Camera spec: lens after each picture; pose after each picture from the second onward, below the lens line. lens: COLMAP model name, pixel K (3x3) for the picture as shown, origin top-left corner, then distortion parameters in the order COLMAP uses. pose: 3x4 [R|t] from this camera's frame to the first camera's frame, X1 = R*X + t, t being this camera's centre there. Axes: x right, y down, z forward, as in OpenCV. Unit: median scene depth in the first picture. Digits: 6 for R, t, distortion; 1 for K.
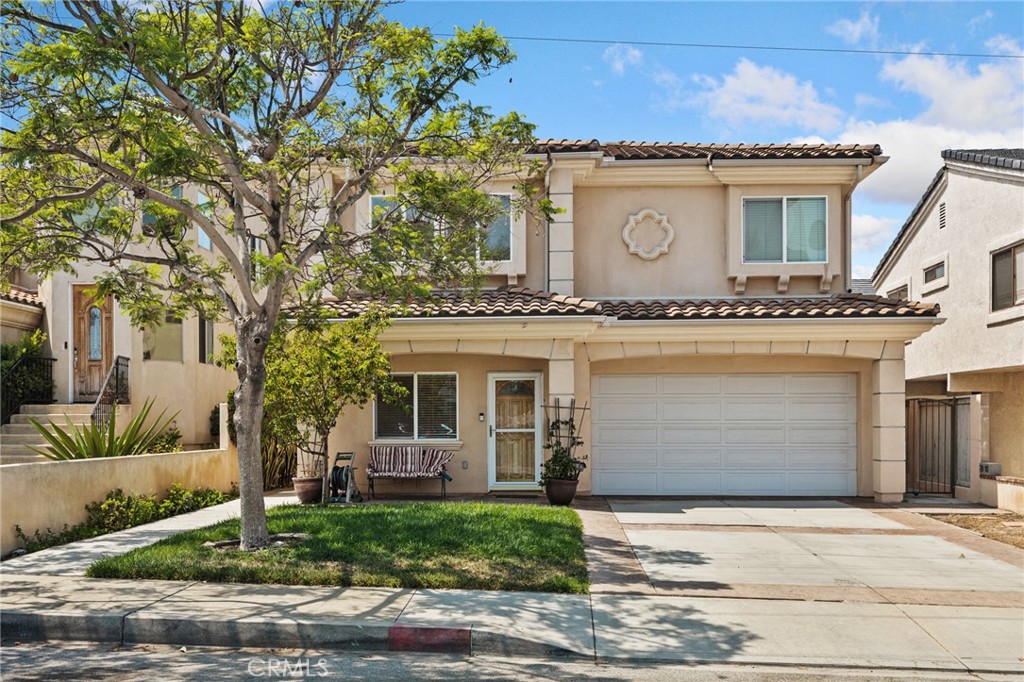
lens RADIAL K [[1328.2, 0, 512.0], [0, 1328.2, 341.0], [0, 0, 1]] dist [0.015612, 0.003276]
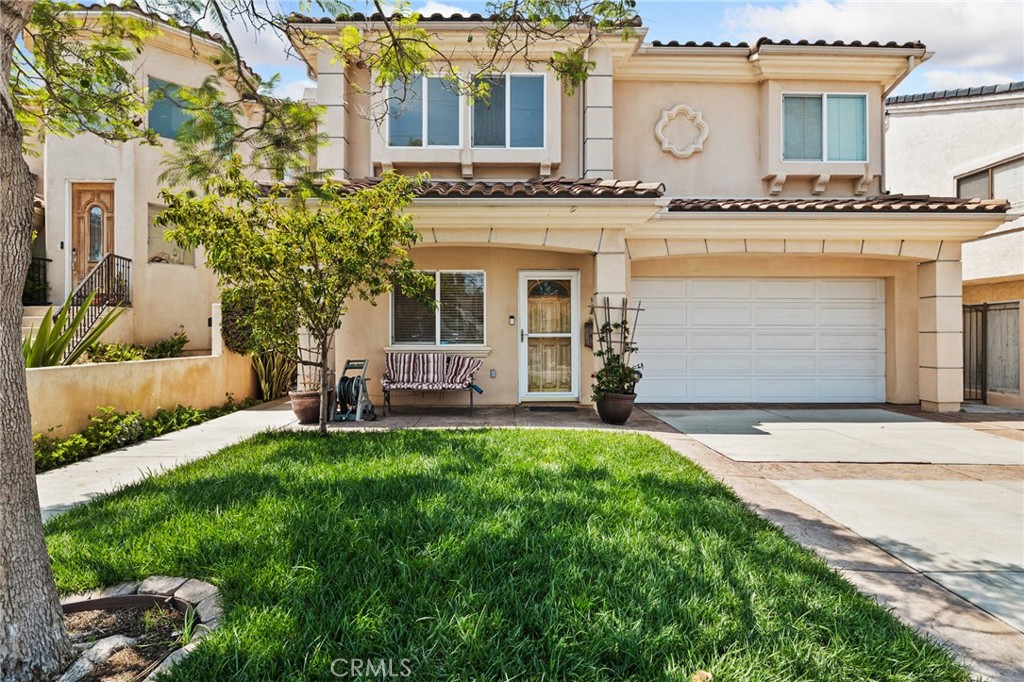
lens RADIAL K [[579.4, 0, 507.0], [0, 579.4, 314.5], [0, 0, 1]] dist [-0.000542, -0.000386]
pose [[0.995530, 0.005962, 0.094259, -0.063345], [-0.008006, 0.999741, 0.021317, 0.045186], [-0.094108, -0.021976, 0.995319, 0.611552]]
